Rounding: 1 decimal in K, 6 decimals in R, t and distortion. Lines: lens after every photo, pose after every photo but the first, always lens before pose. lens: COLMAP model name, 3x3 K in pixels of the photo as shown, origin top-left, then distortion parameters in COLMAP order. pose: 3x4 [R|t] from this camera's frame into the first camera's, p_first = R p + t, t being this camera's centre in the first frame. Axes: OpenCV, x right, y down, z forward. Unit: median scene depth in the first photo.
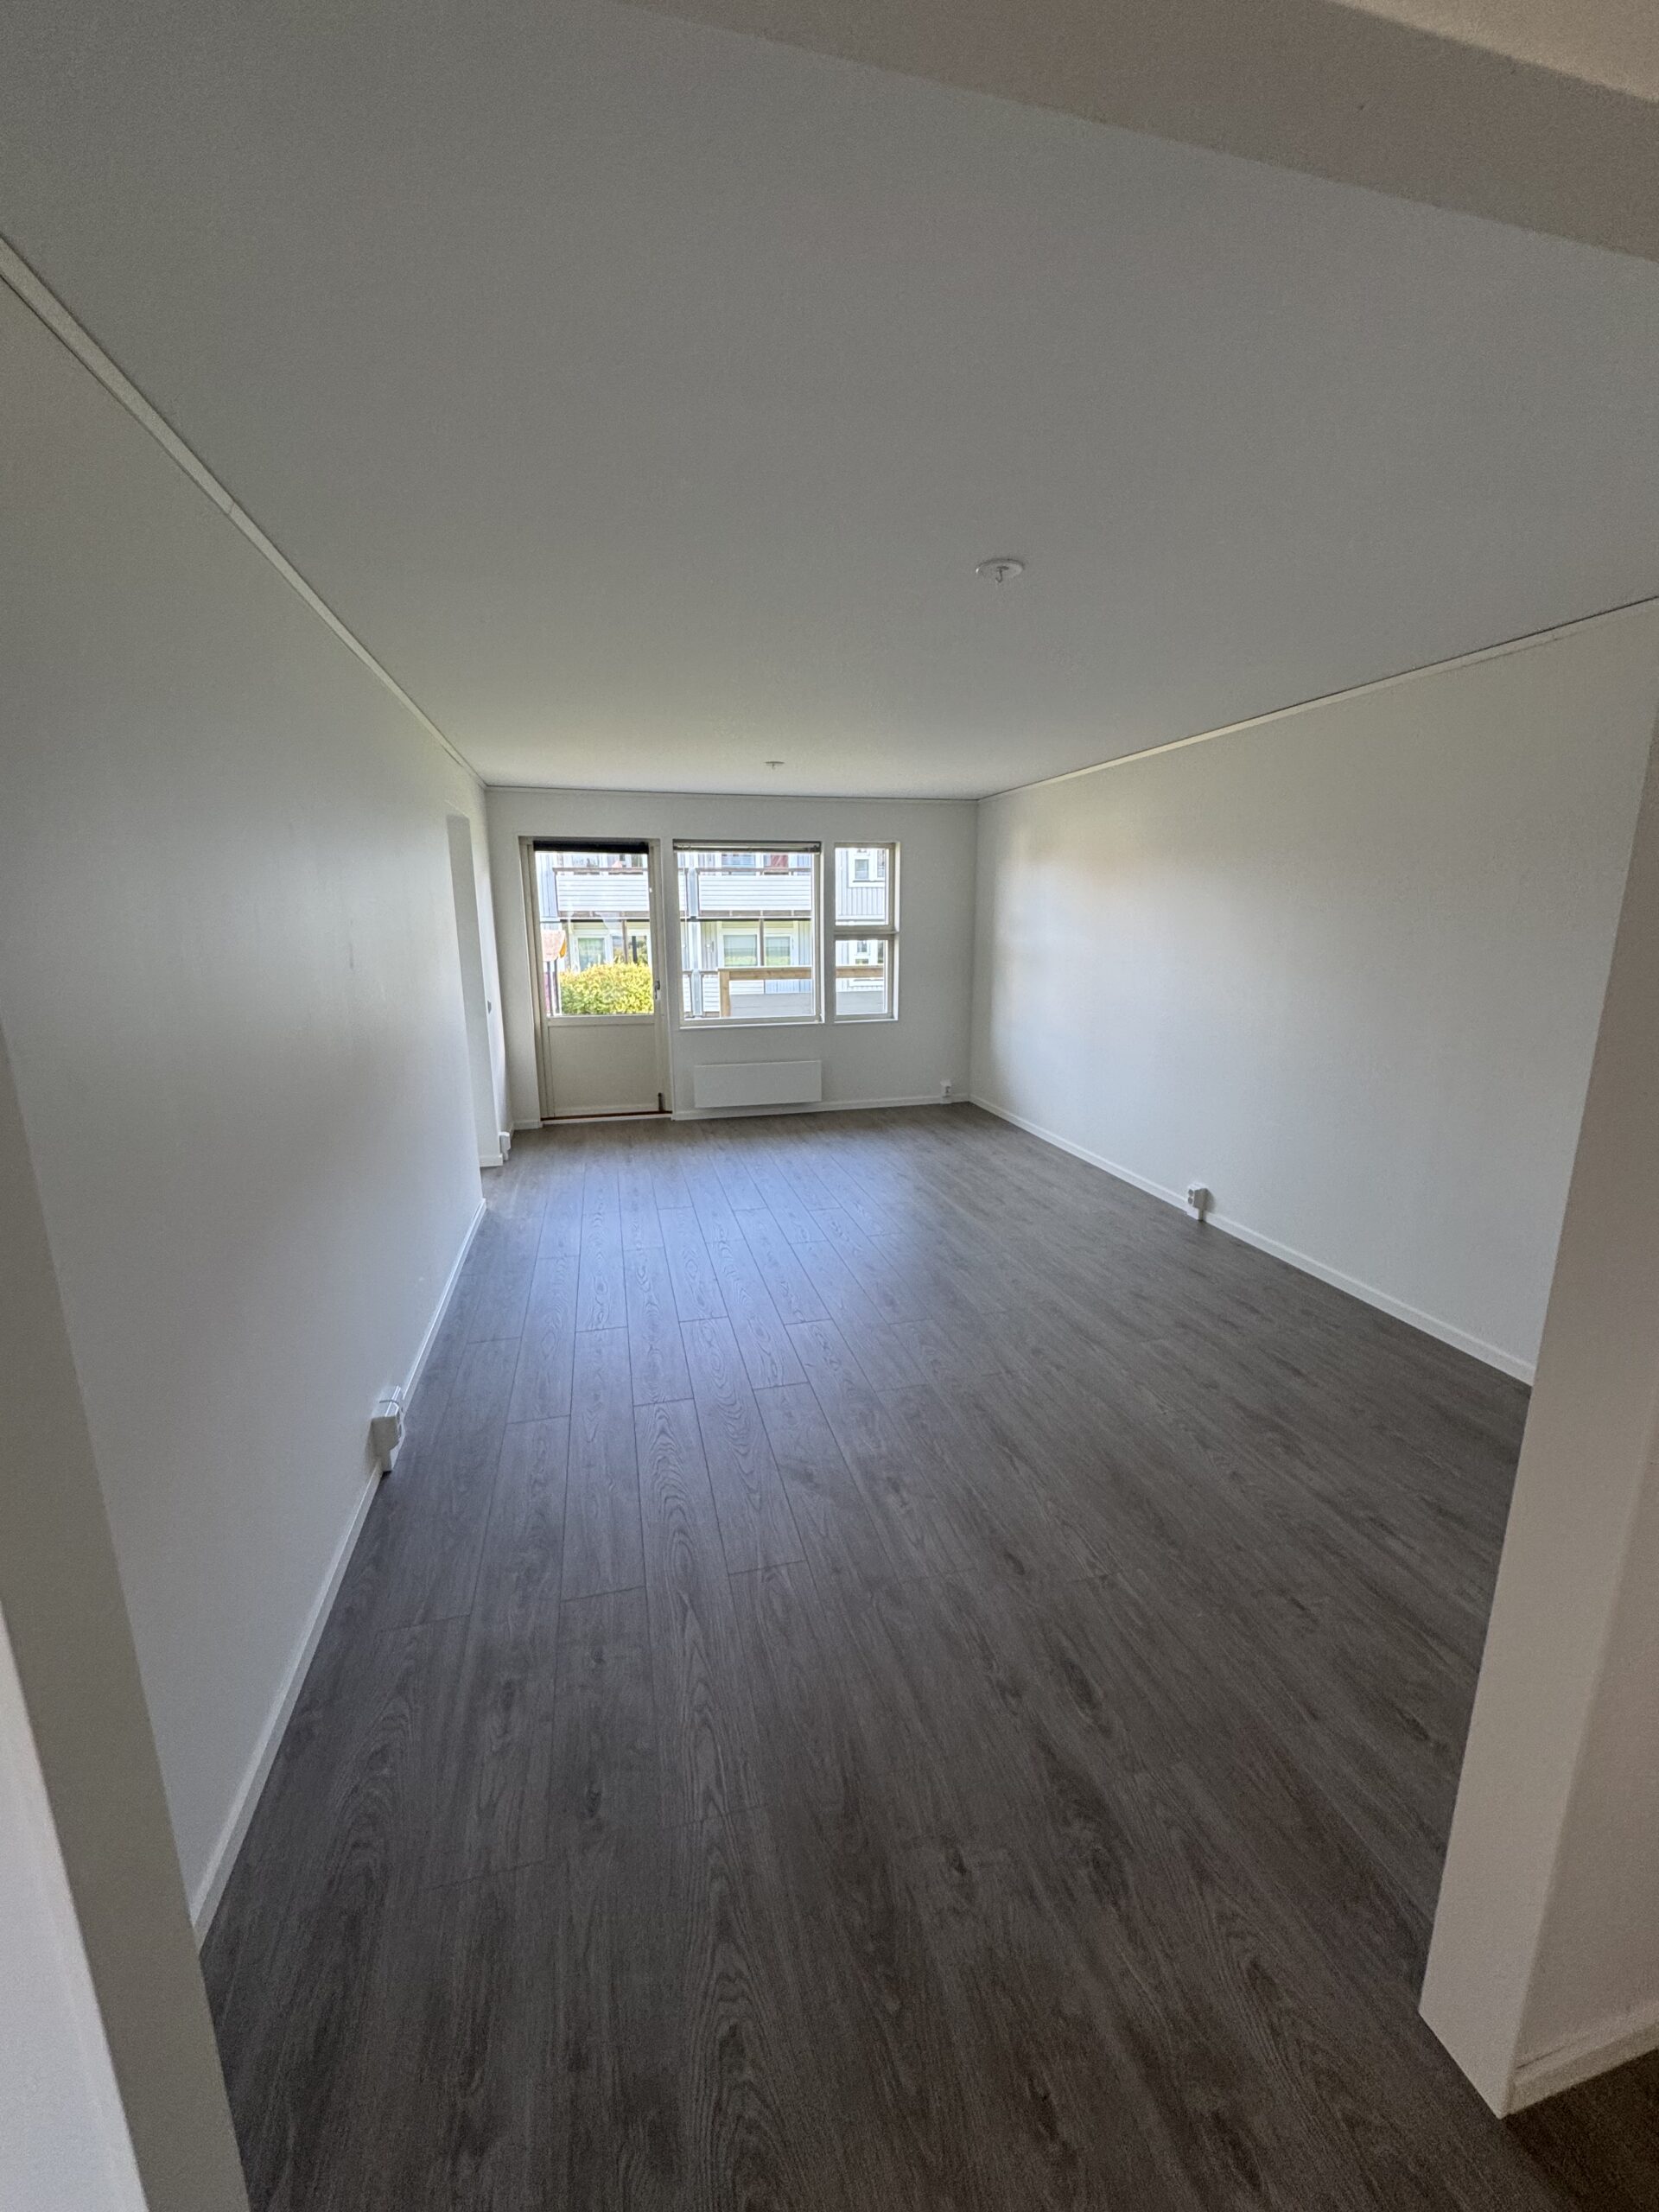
lens RADIAL K [[884.4, 0, 838.7], [0, 884.4, 1109.0], [0, 0, 1]] dist [0.001048, 0.000135]
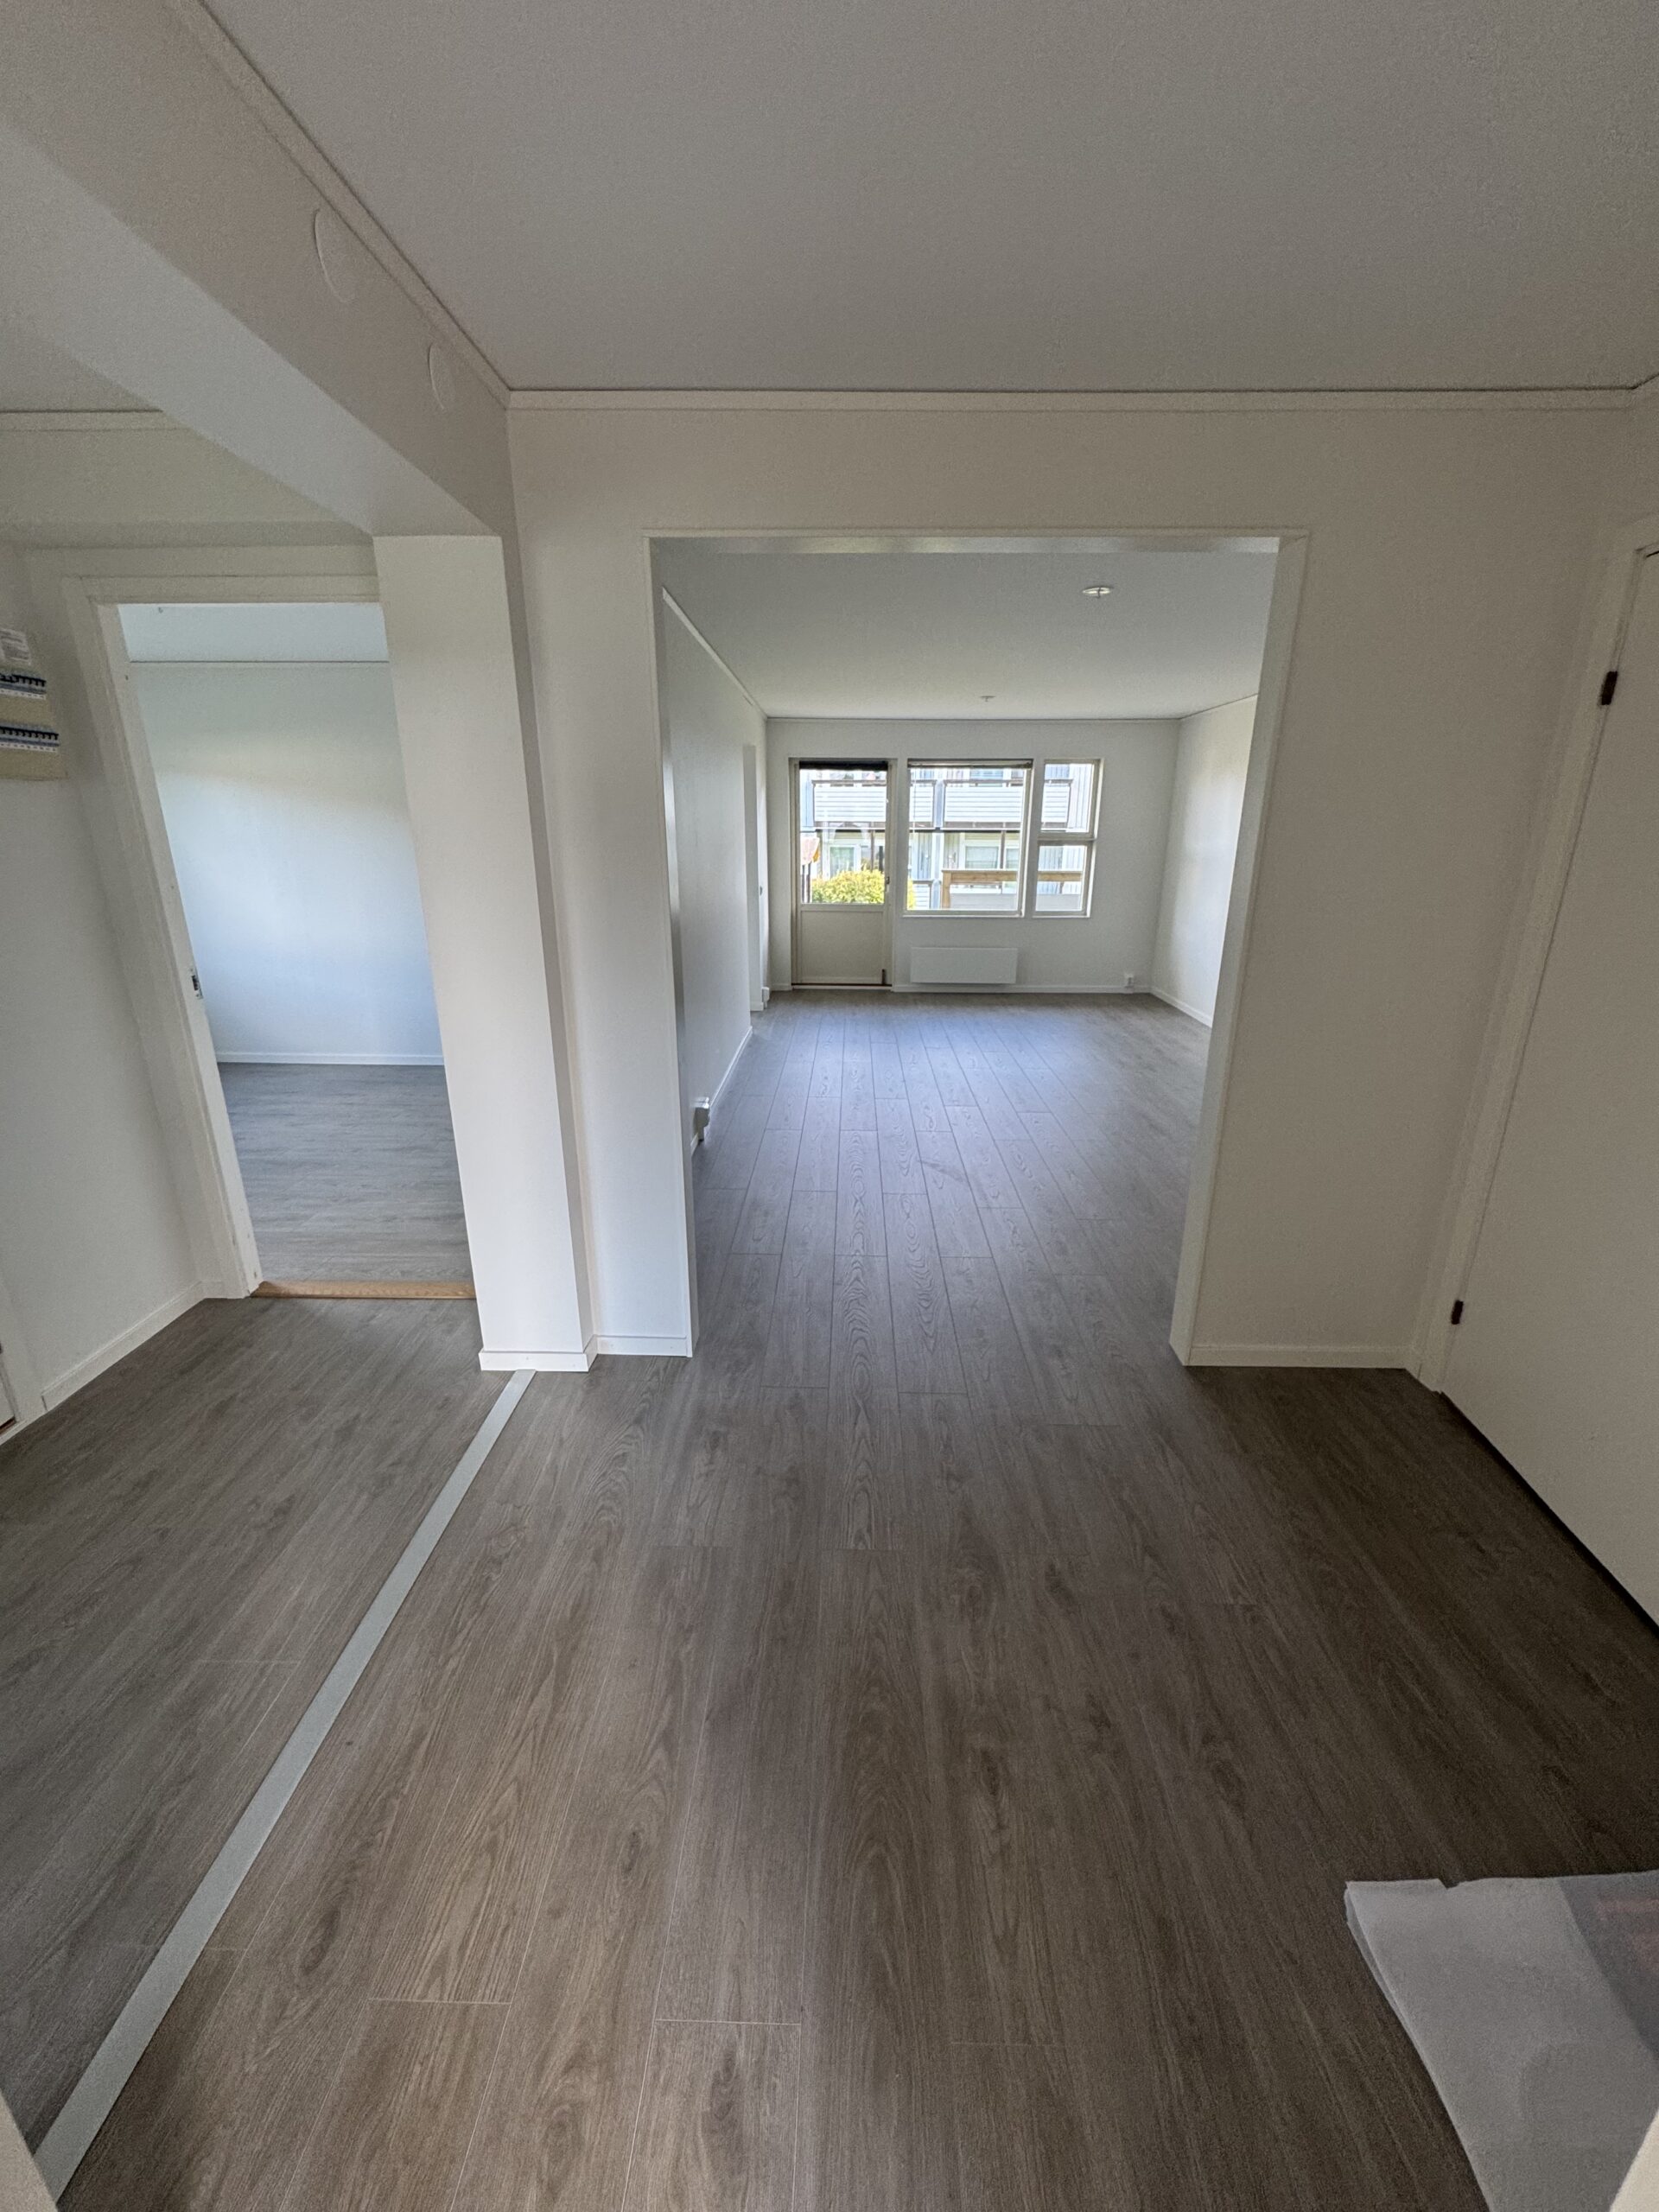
lens RADIAL K [[884.4, 0, 838.7], [0, 884.4, 1109.0], [0, 0, 1]] dist [0.001048, 0.000135]
pose [[0.962632, 0.090315, -0.255311, 0.070310], [-0.066553, 0.992735, 0.100243, 0.055230], [0.262510, -0.079506, 0.961648, -0.220665]]
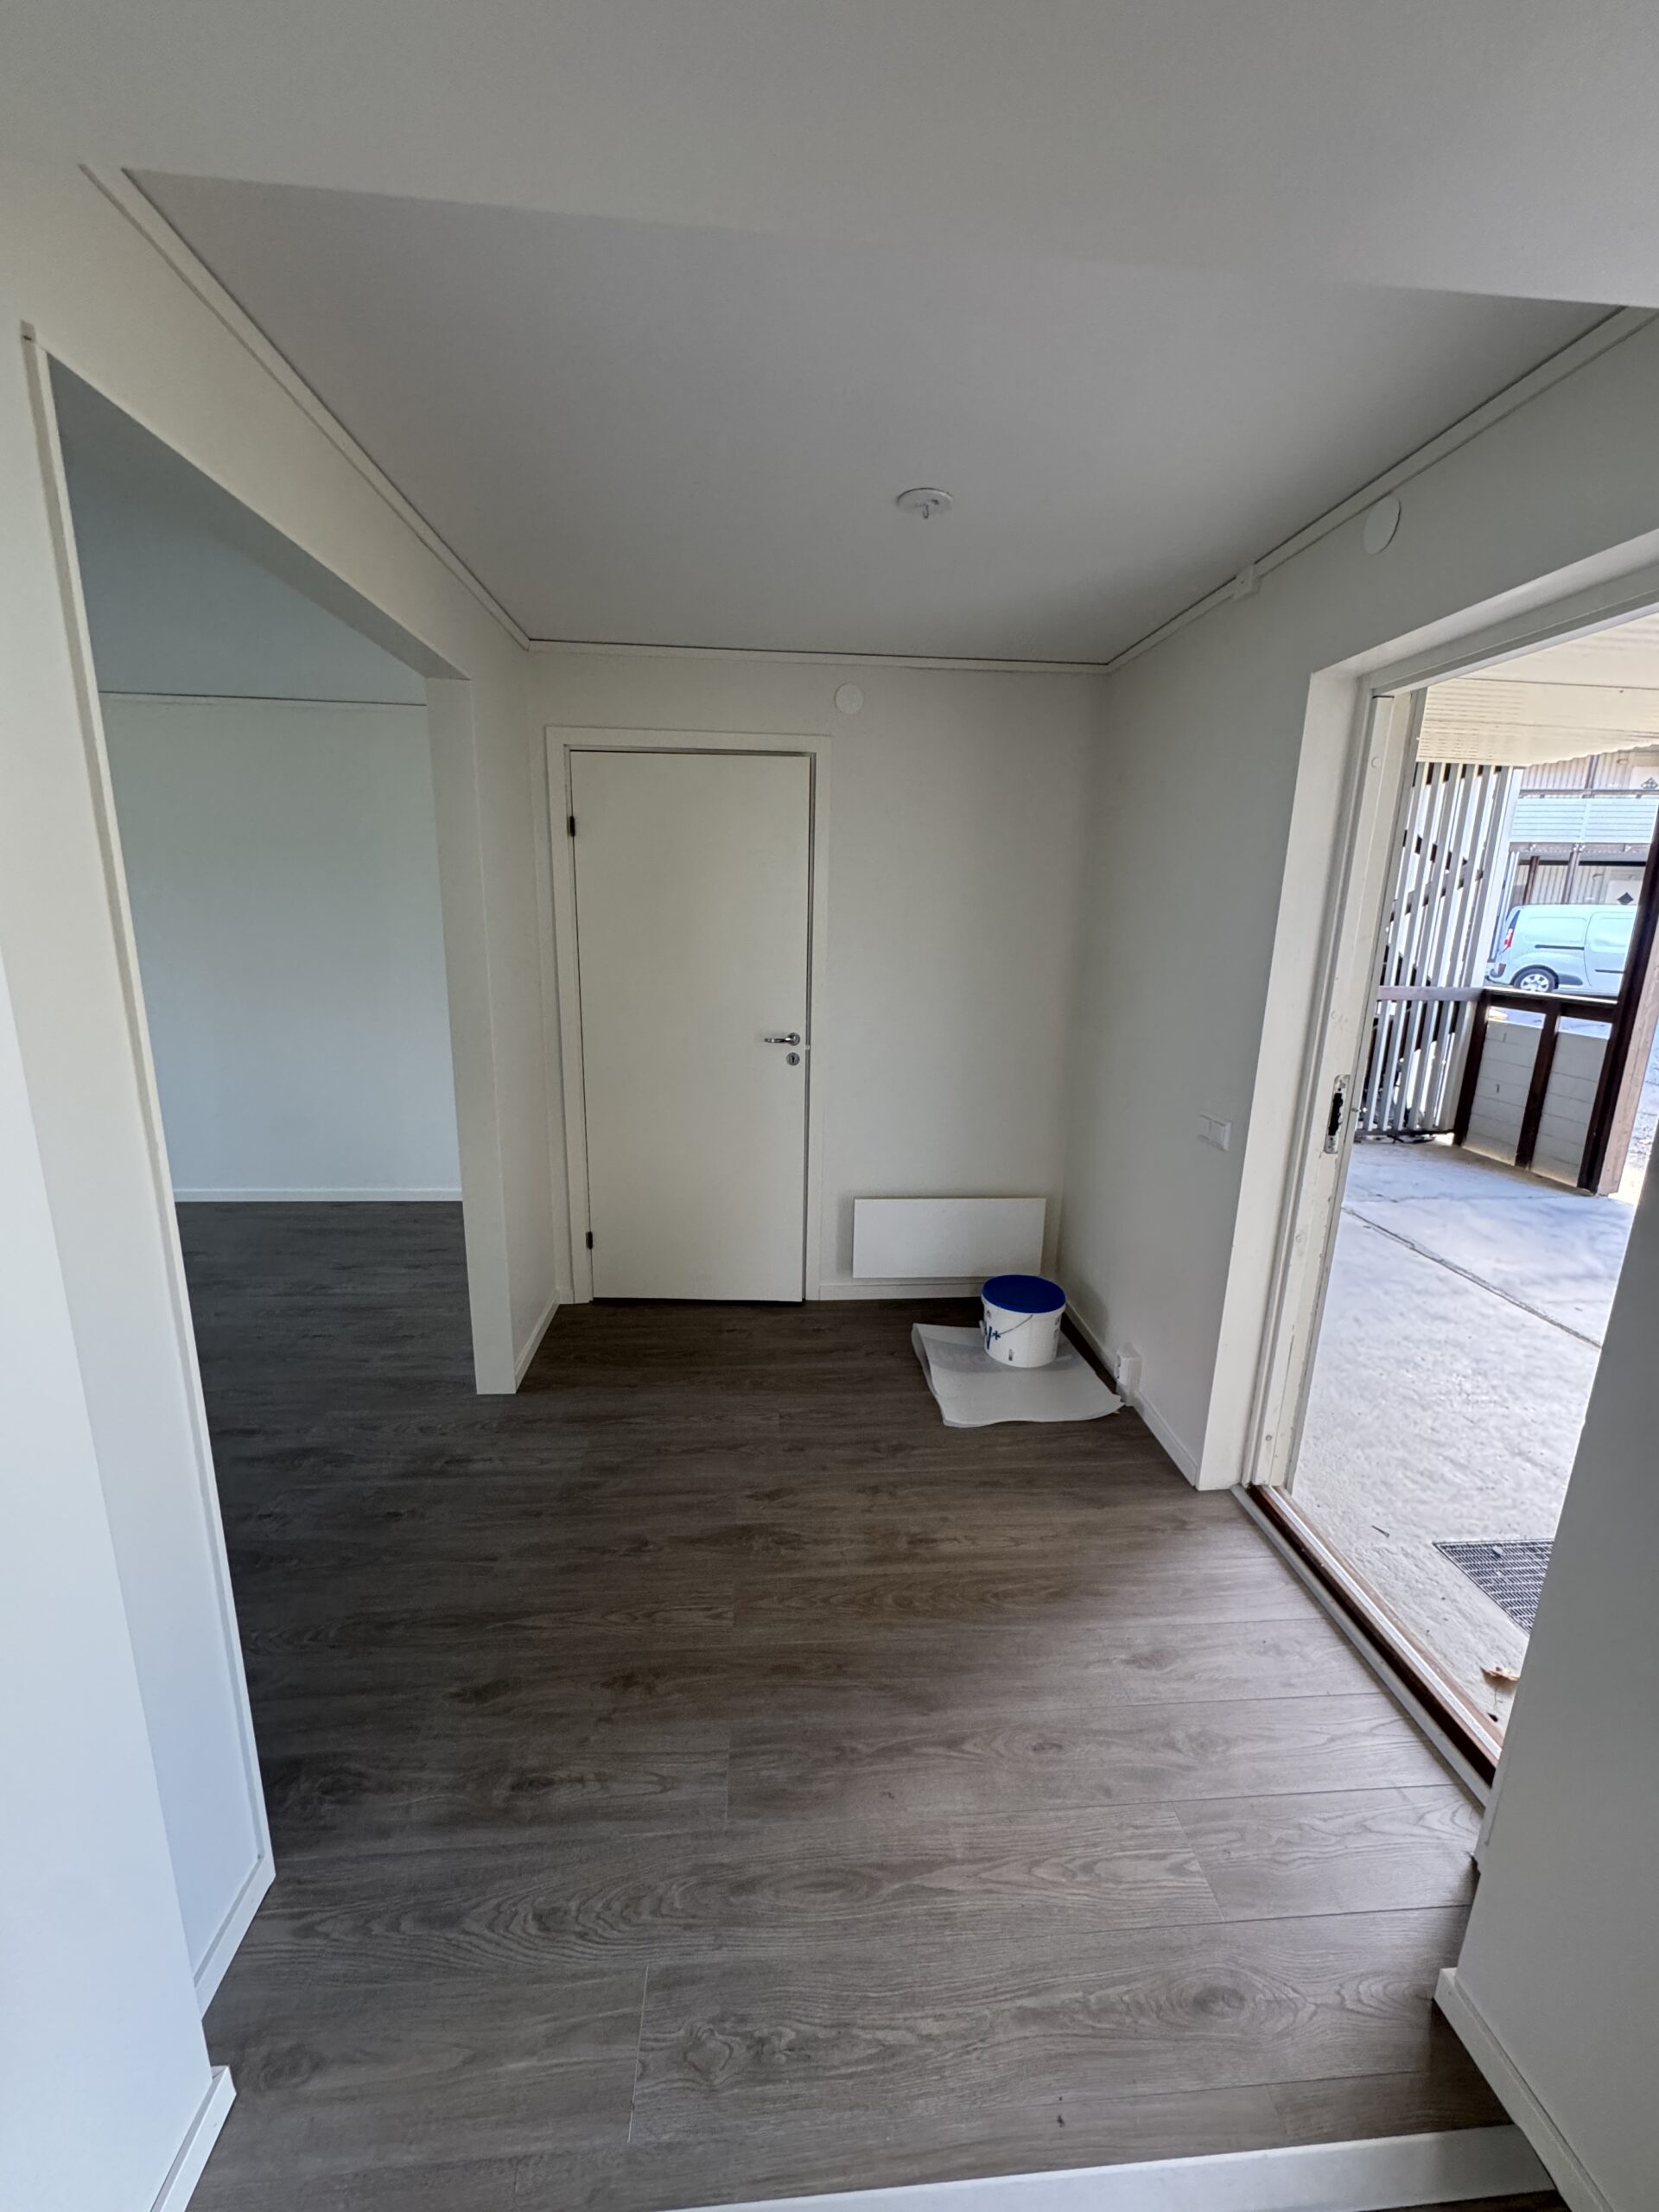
lens RADIAL K [[874.9, 0, 829.5], [0, 874.9, 1106.0], [0, 0, 1]] dist [-0.002239, -0.000301]
pose [[0.178249, -0.213908, 0.960453, -0.208669], [0.191081, 0.965029, 0.179465, 0.017402], [-0.965254, 0.151535, 0.212889, -0.079057]]
